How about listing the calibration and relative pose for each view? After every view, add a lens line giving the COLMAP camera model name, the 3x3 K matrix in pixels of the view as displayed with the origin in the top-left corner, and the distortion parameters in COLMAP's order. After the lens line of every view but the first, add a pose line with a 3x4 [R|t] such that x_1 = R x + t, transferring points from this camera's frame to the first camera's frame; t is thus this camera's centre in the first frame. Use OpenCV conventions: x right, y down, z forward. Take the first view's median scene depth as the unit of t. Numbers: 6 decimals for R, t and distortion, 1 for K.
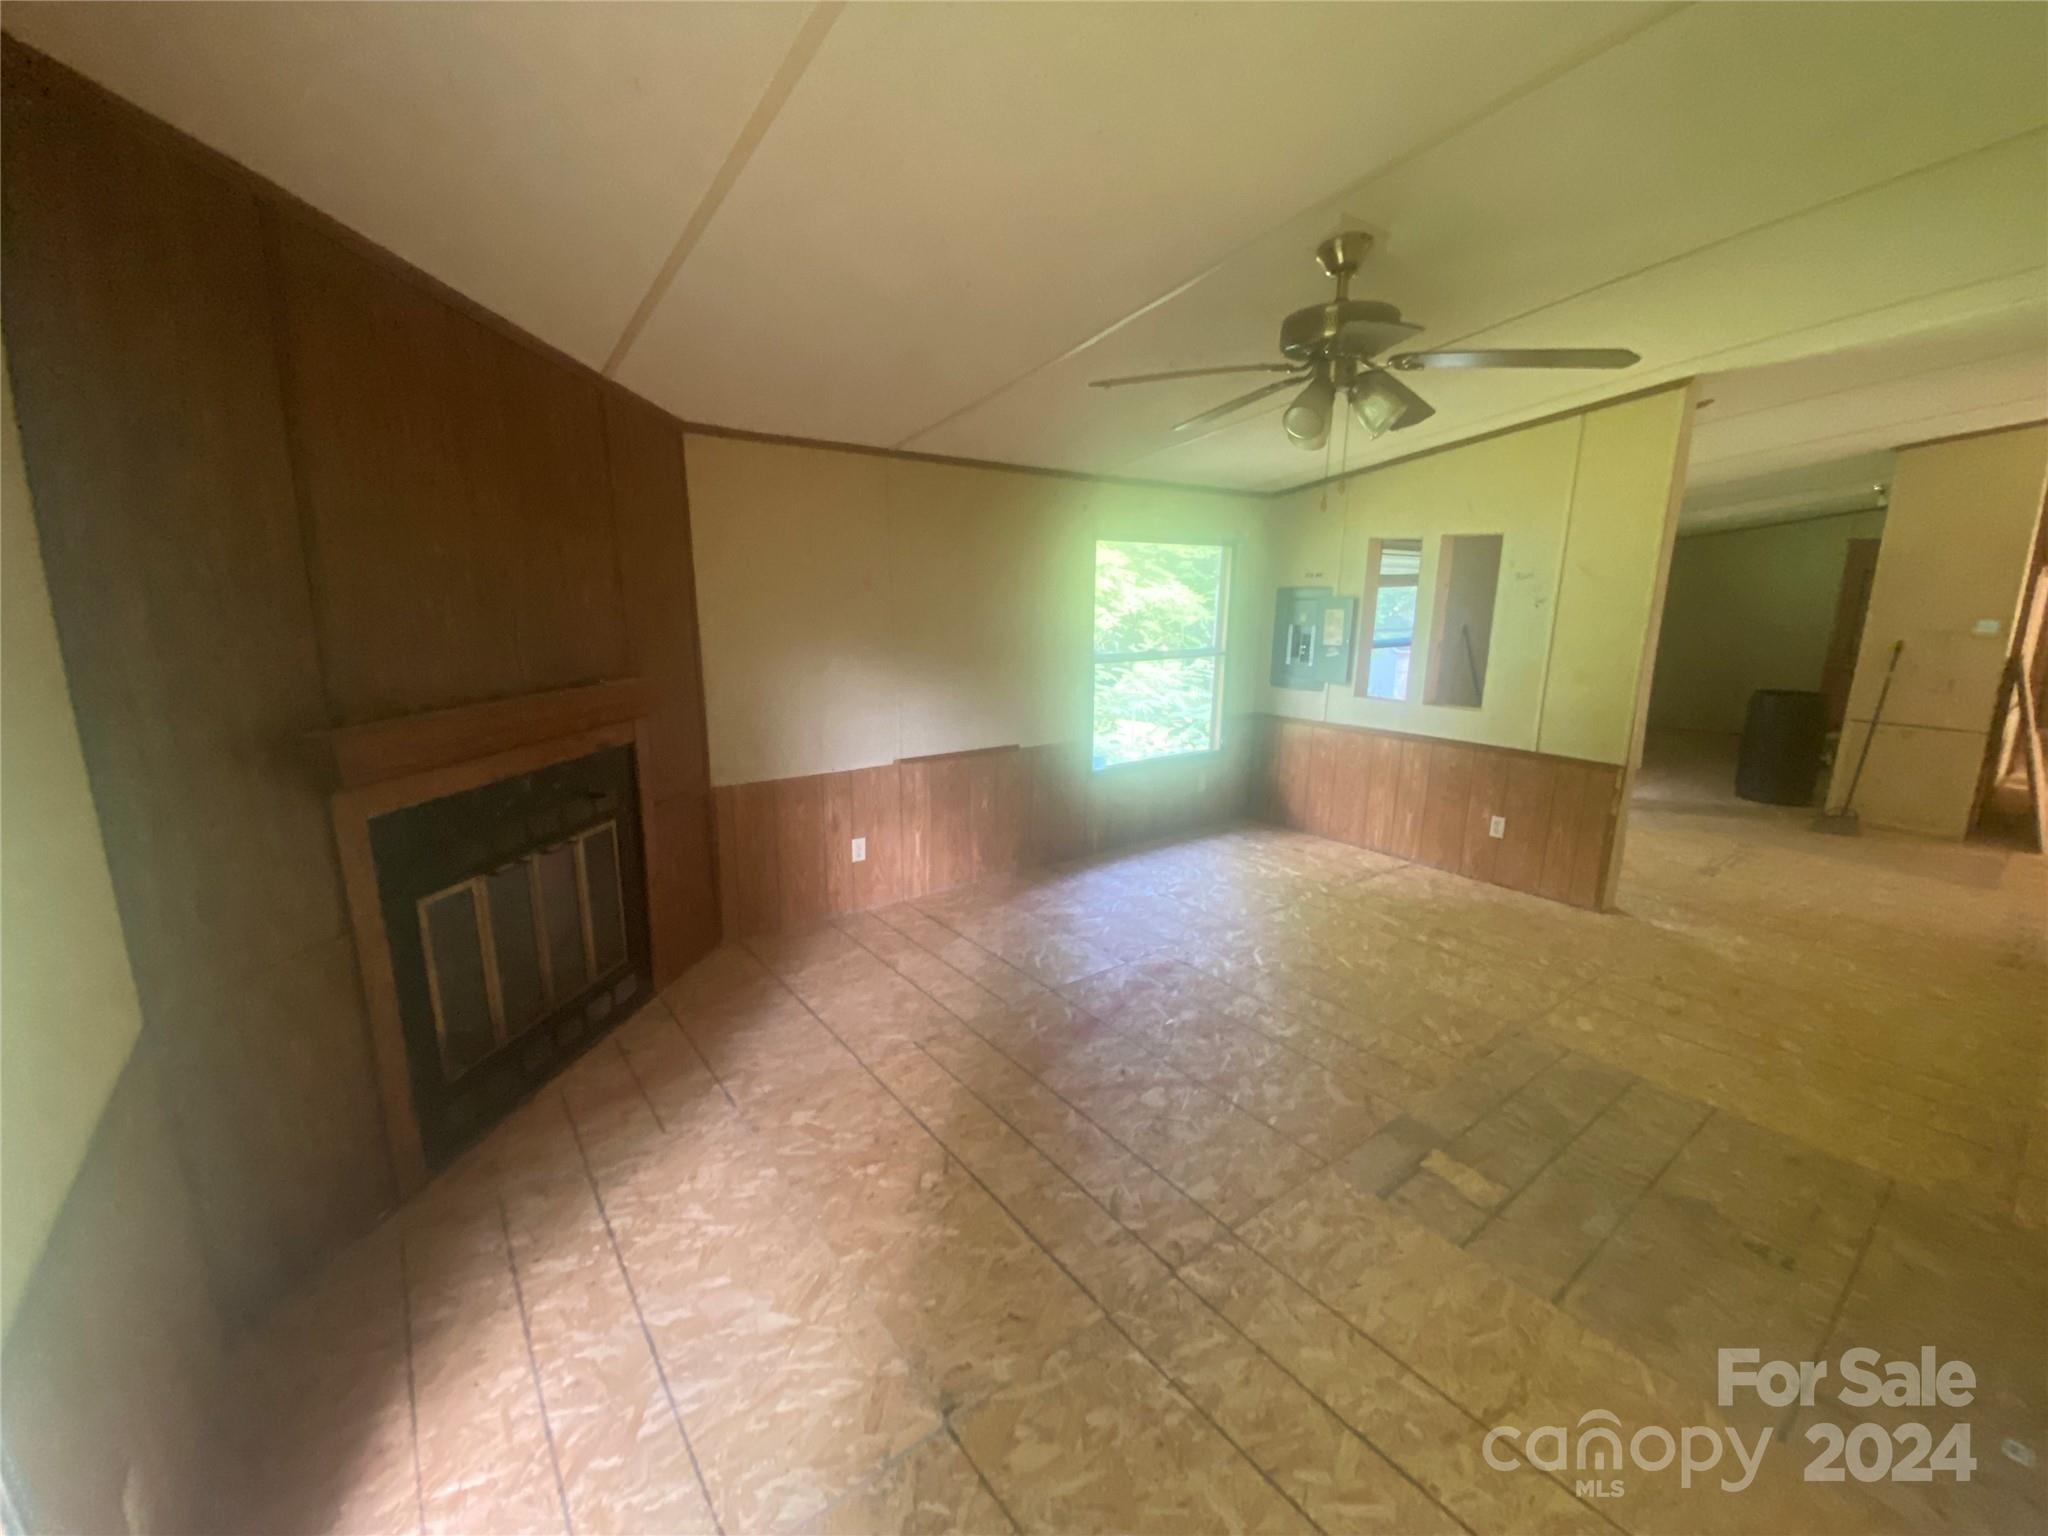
lens RADIAL K [[826.3, 0, 1020.4], [0, 826.3, 773.6], [0, 0, 1]] dist [0.017471, -0.018946]
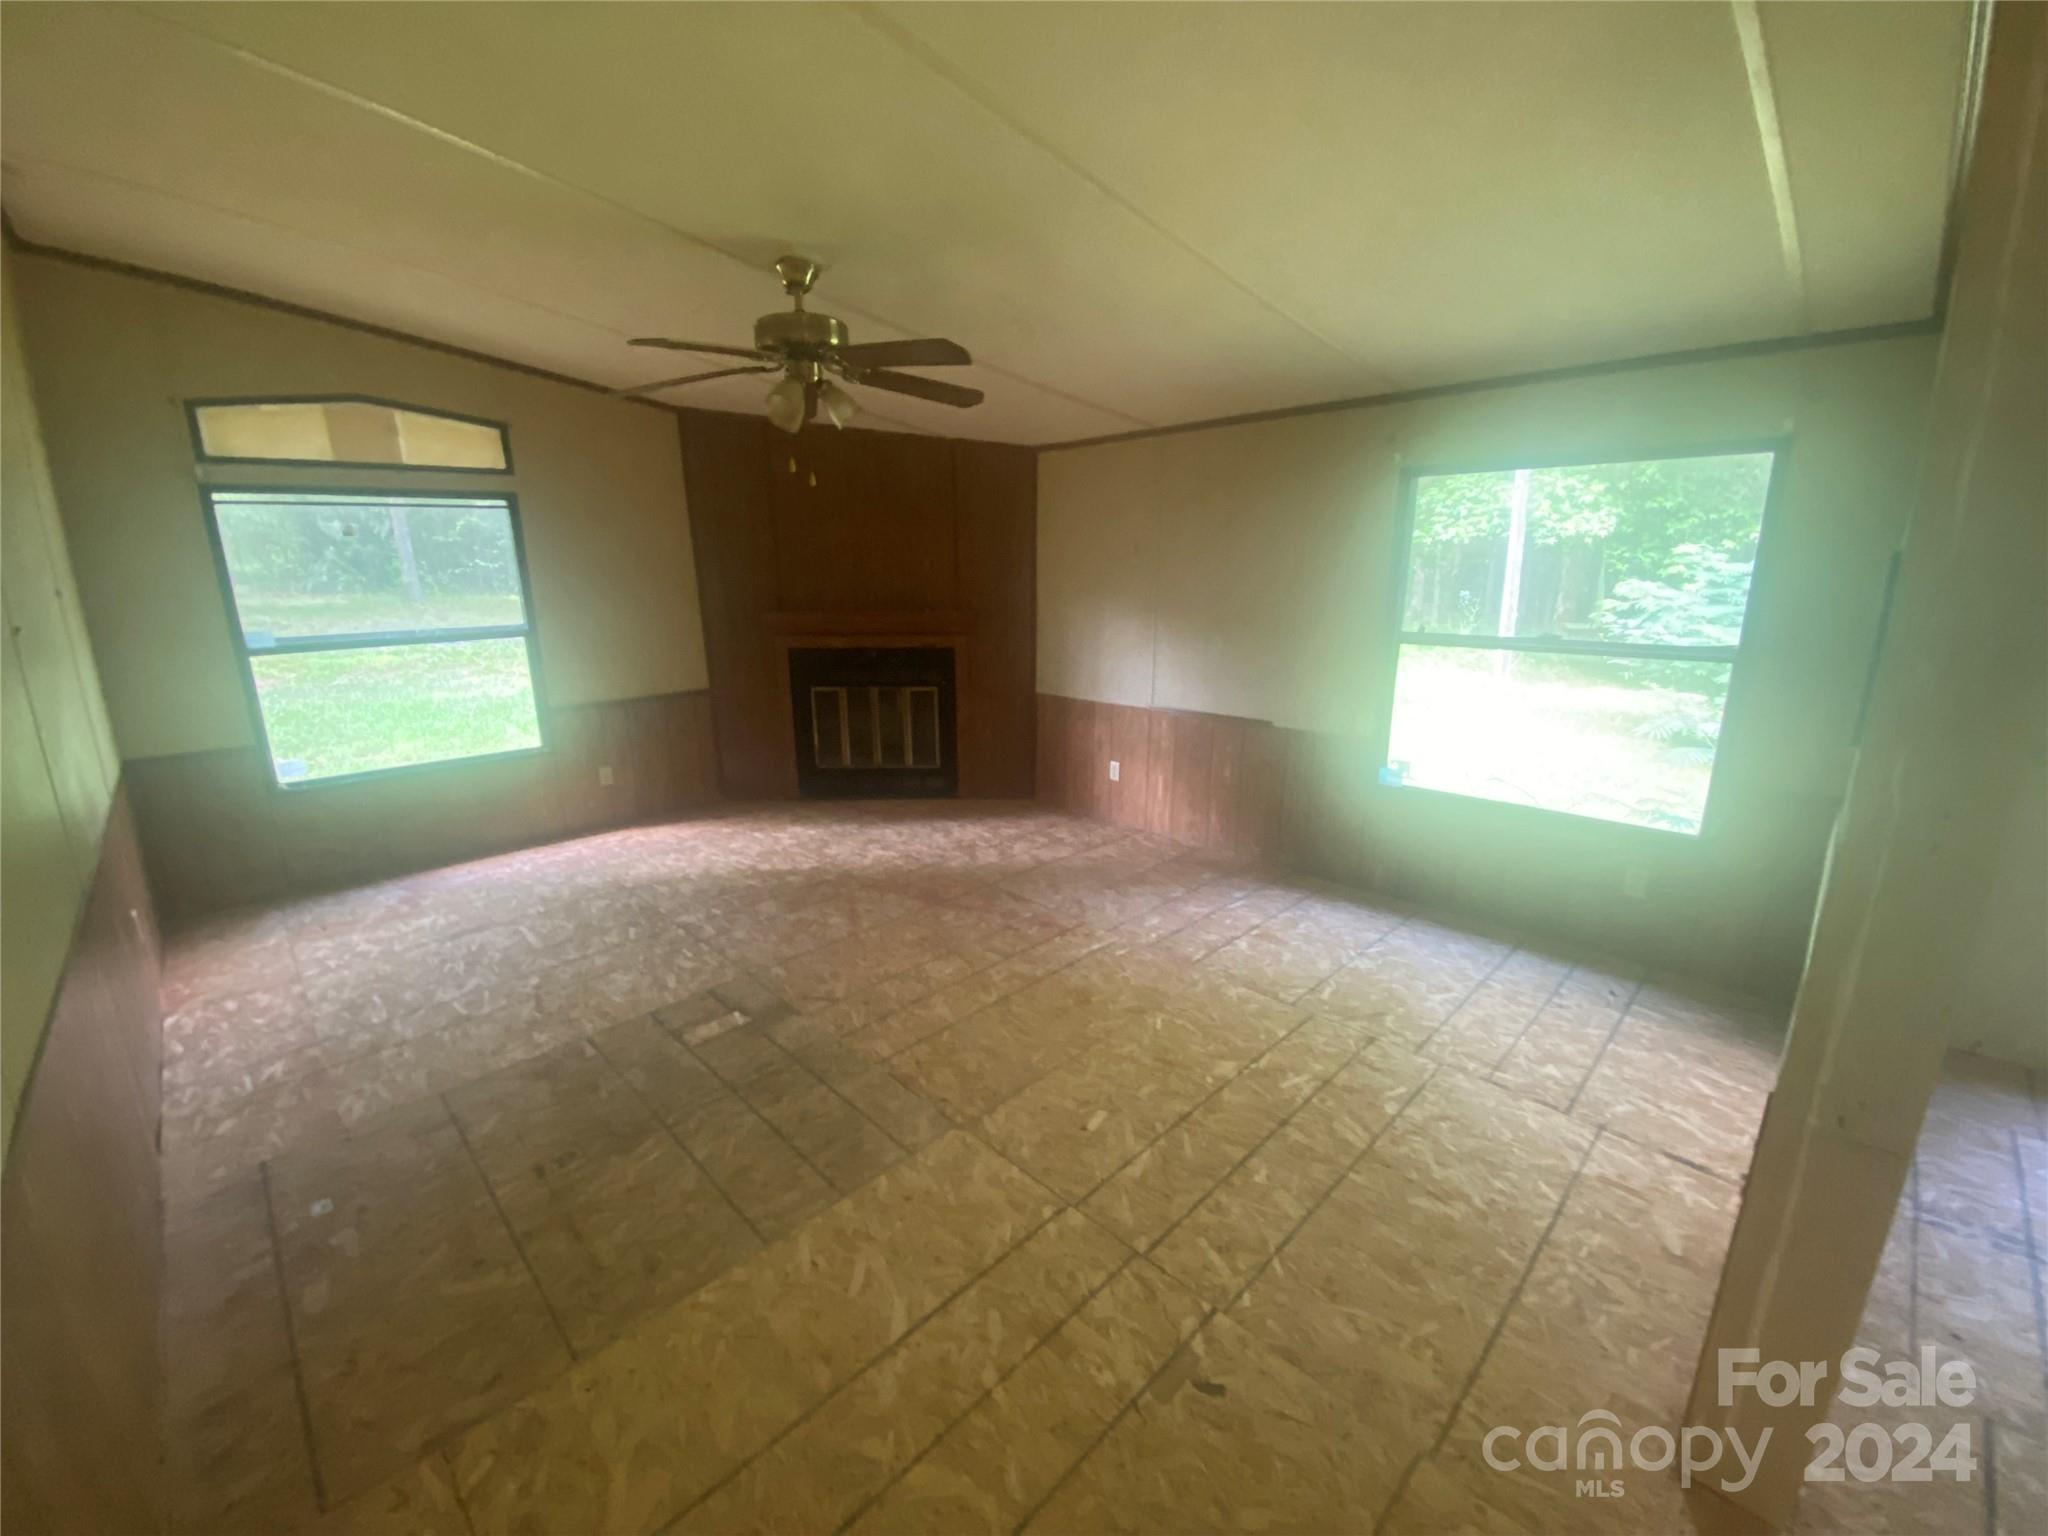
lens RADIAL K [[826.3, 0, 1020.4], [0, 826.3, 773.6], [0, 0, 1]] dist [0.017471, -0.018946]
pose [[0.125476, 0.233661, -0.964188, 0.960426], [-0.204474, 0.957094, 0.205333, -0.125528], [0.970797, 0.171387, 0.167870, 0.662891]]
